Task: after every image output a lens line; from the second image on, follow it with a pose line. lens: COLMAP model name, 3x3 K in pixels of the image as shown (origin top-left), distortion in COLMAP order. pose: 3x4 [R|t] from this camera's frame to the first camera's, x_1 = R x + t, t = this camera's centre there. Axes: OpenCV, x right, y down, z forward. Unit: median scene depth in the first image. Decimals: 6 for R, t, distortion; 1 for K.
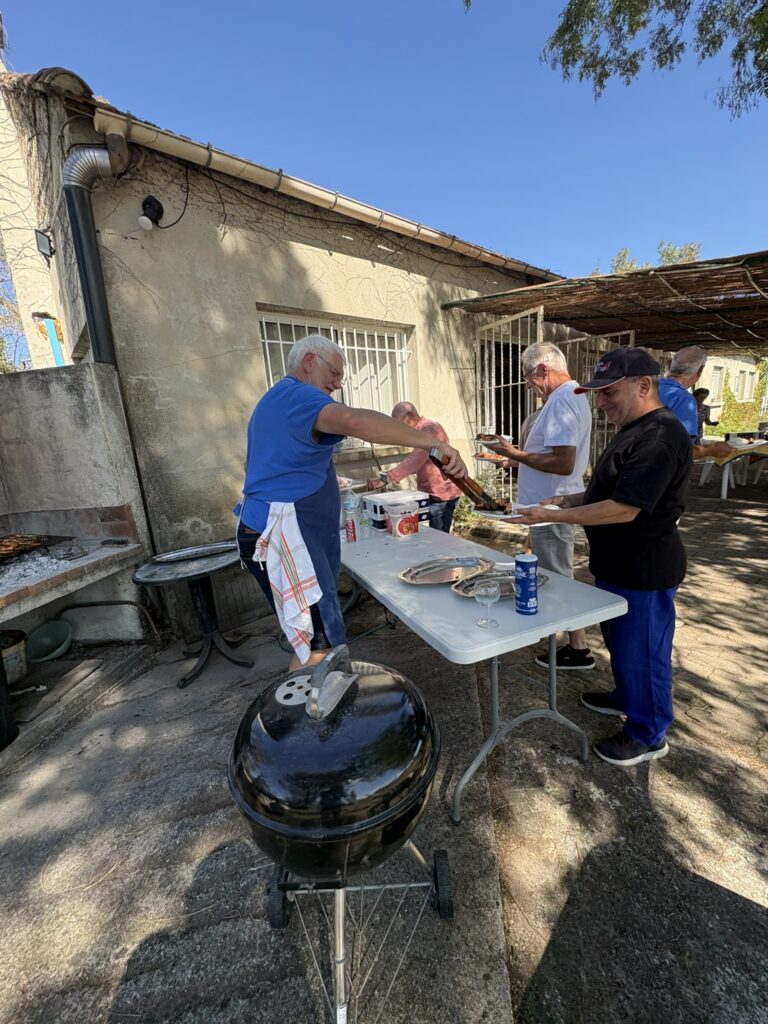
lens RADIAL K [[406.7, 0, 384.0], [0, 406.7, 512.0], [0, 0, 1]] dist [-0.000510, -0.000105]
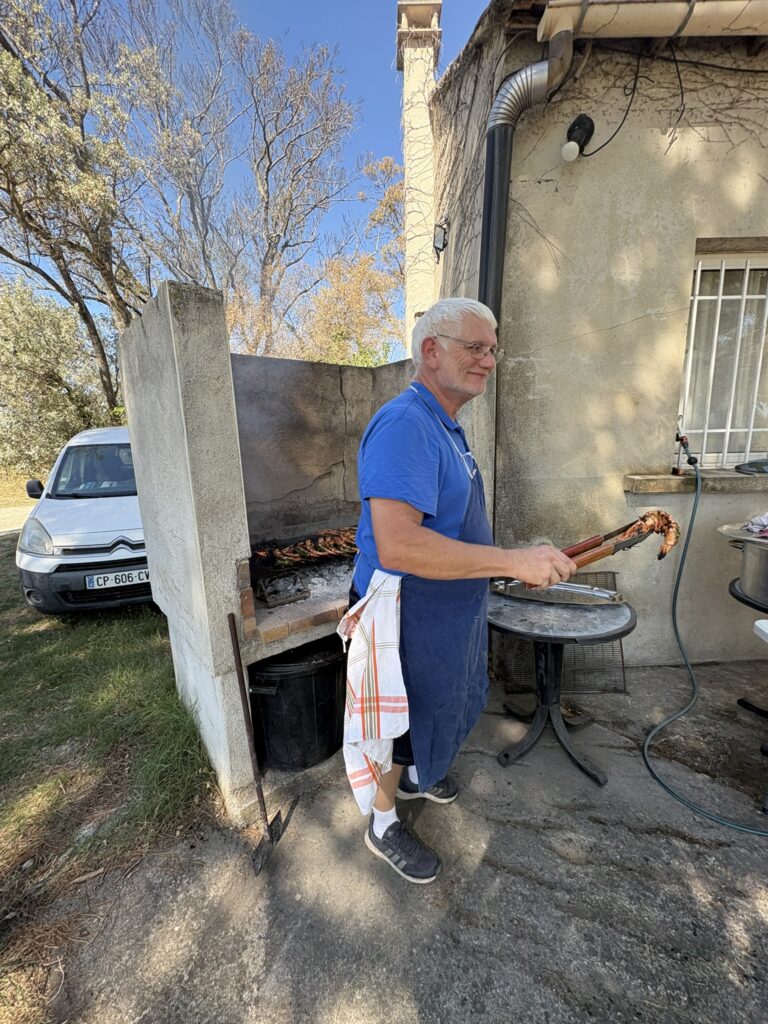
lens RADIAL K [[406.7, 0, 384.0], [0, 406.7, 512.0], [0, 0, 1]] dist [-0.000510, -0.000105]
pose [[0.753626, 0.174855, -0.633619, -0.222582], [-0.168926, 0.983113, 0.070382, -0.040739], [0.635226, 0.053993, 0.770437, 0.206850]]
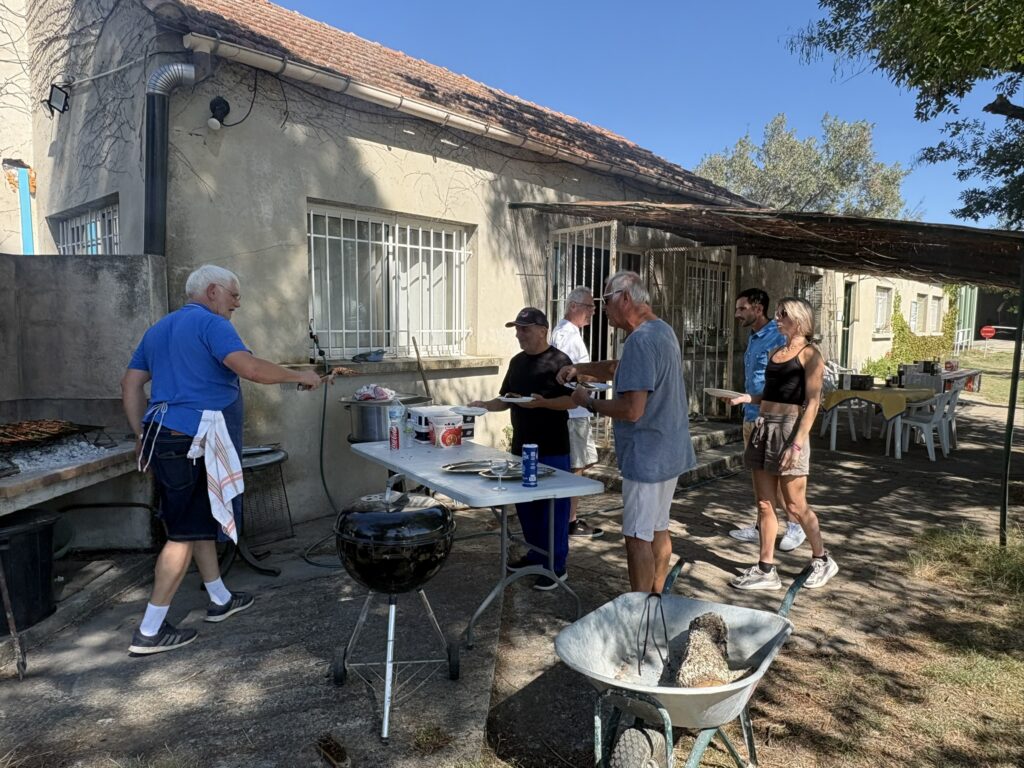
lens RADIAL K [[675.3, 0, 496.1], [0, 675.3, 385.7], [0, 0, 1]] dist [-0.005119, 0.000184]
pose [[0.992200, 0.073139, 0.100945, -0.008079], [-0.060473, 0.990527, -0.123284, 0.090982], [-0.109006, 0.116218, 0.987224, -0.589918]]
